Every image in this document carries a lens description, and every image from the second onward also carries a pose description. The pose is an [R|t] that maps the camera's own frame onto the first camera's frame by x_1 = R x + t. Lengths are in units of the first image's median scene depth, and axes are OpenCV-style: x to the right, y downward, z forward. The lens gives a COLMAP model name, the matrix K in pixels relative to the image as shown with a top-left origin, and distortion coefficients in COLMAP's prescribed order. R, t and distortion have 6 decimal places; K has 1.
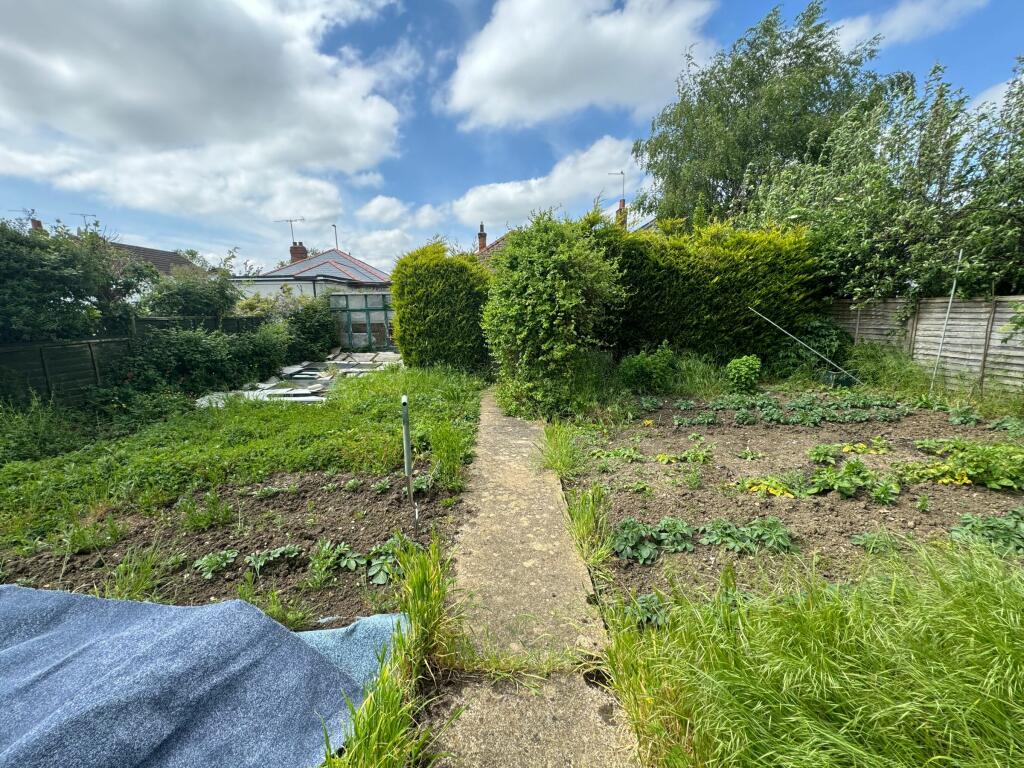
lens RADIAL K [[403.9, 0, 511.8], [0, 403.9, 380.0], [0, 0, 1]] dist [0.001514, -0.000044]
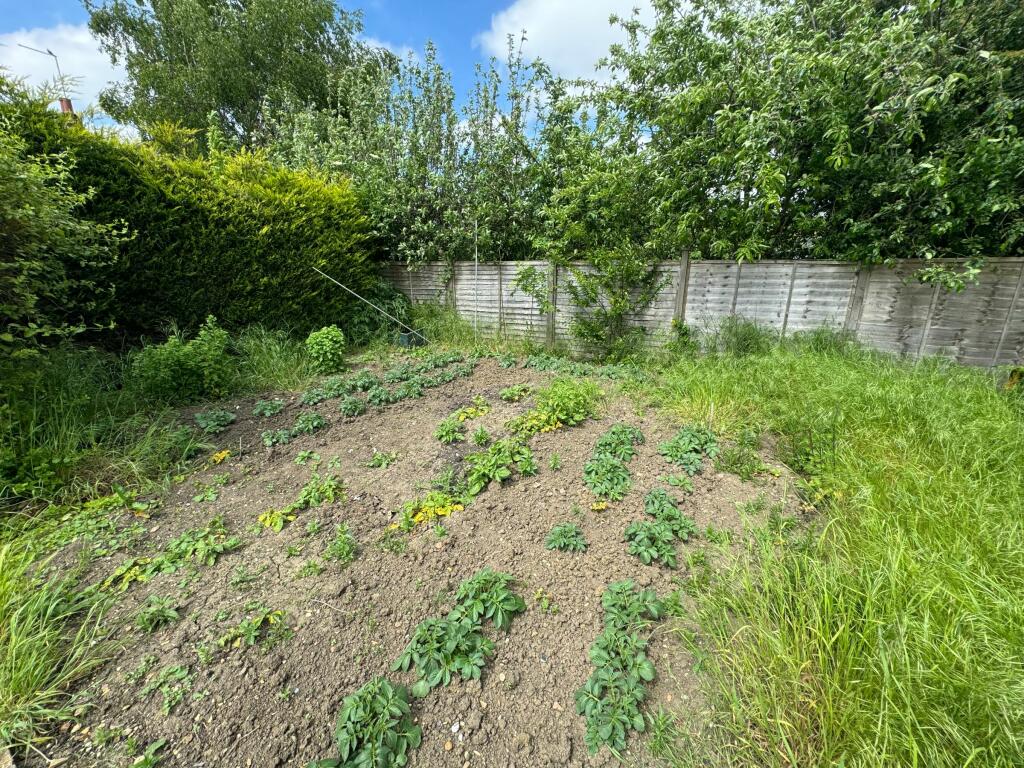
lens RADIAL K [[403.9, 0, 511.8], [0, 403.9, 380.0], [0, 0, 1]] dist [0.001514, -0.000044]
pose [[0.521921, -0.215827, 0.825238, 0.072998], [0.141885, 0.975949, 0.165508, -0.040075], [-0.841111, 0.030707, 0.539991, 0.247642]]
